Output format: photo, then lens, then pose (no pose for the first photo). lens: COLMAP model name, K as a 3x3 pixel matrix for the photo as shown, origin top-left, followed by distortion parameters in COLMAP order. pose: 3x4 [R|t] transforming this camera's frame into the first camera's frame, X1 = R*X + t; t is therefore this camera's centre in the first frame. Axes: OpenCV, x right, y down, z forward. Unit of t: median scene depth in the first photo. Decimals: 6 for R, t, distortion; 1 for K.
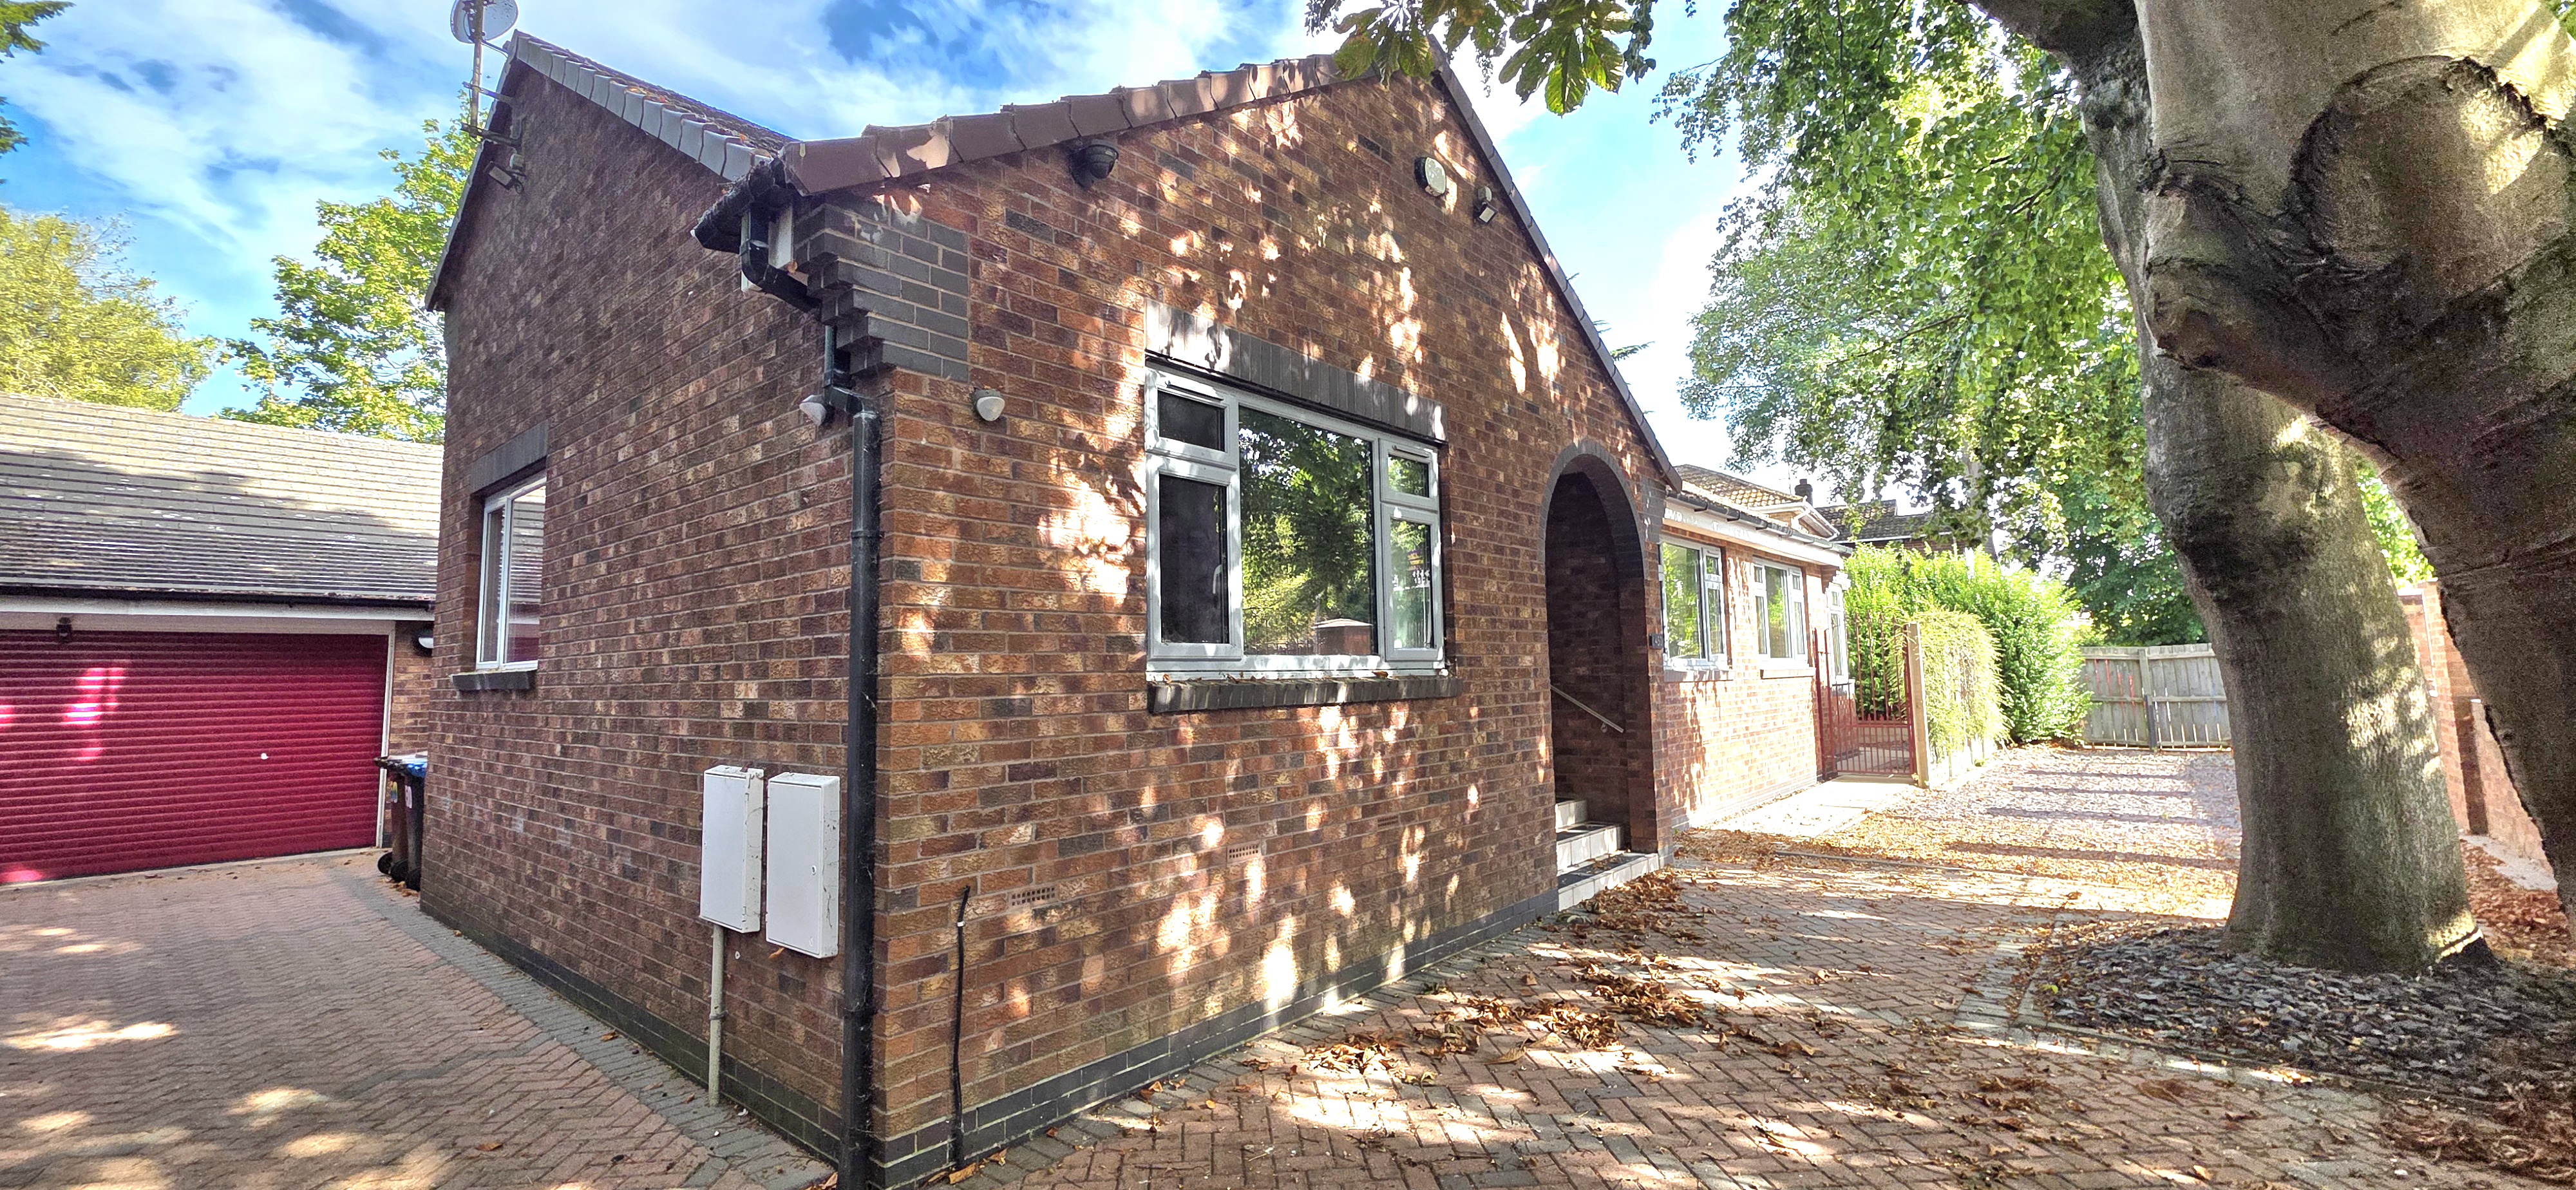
lens RADIAL K [[1025.5, 0, 1274.2], [0, 1025.5, 583.4], [0, 0, 1]] dist [0.000103, -0.000217]
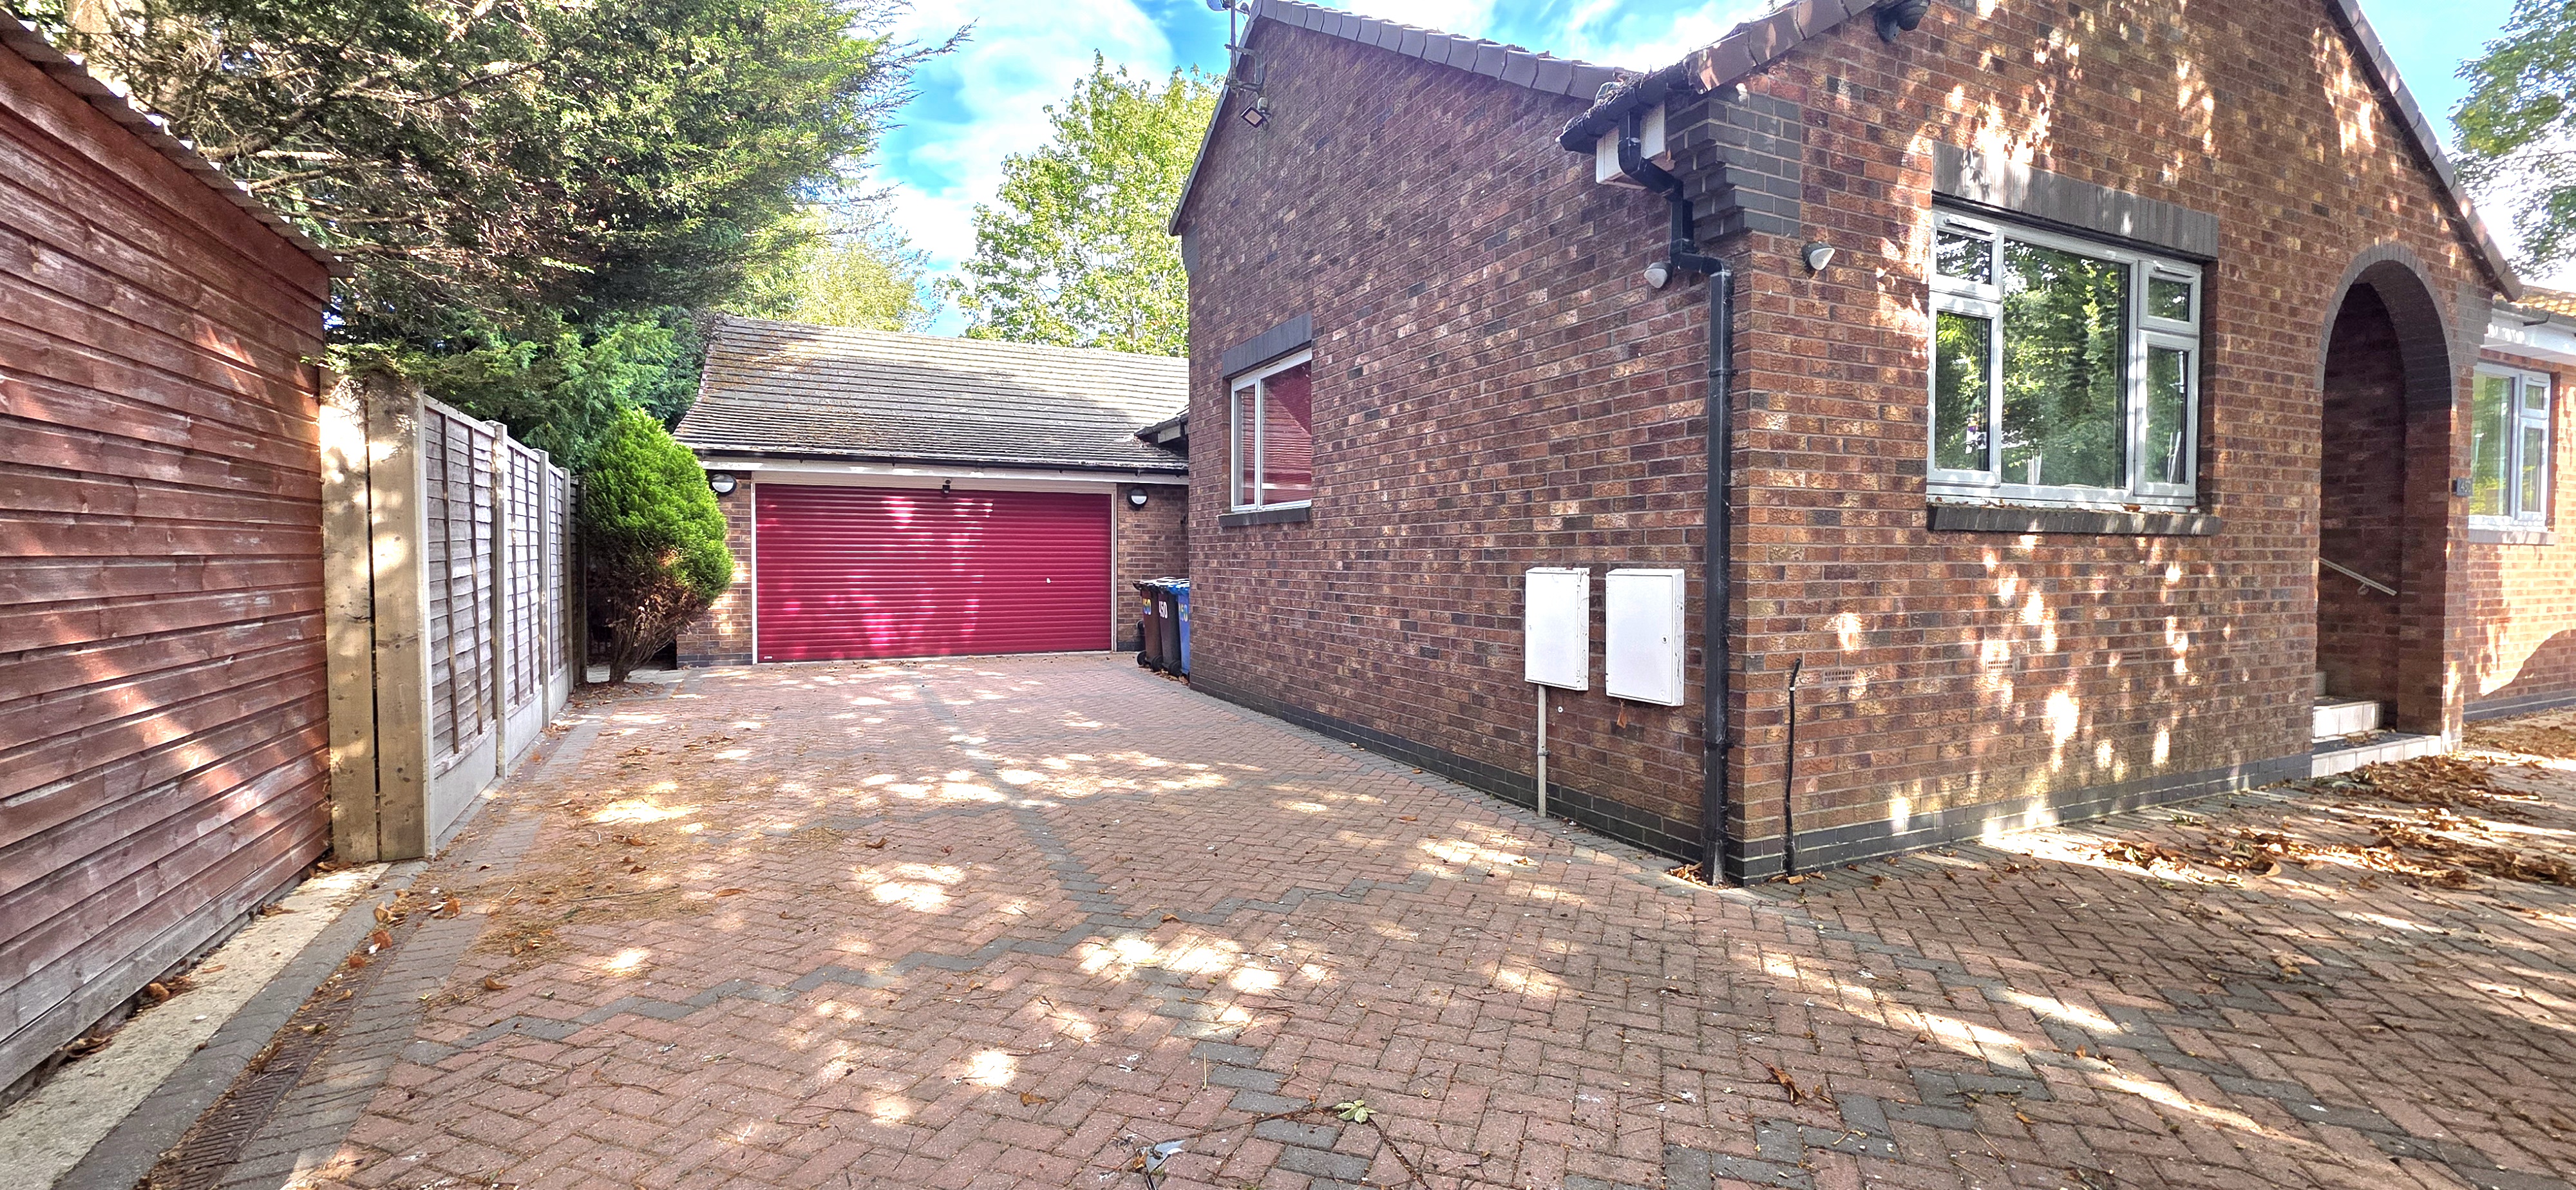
lens RADIAL K [[1025.5, 0, 1274.2], [0, 1025.5, 583.4], [0, 0, 1]] dist [0.000103, -0.000217]
pose [[0.908523, 0.031253, -0.416665, -0.253100], [0.018449, 0.993226, 0.114727, 0.036375], [0.417428, -0.111919, 0.901792, -0.254635]]
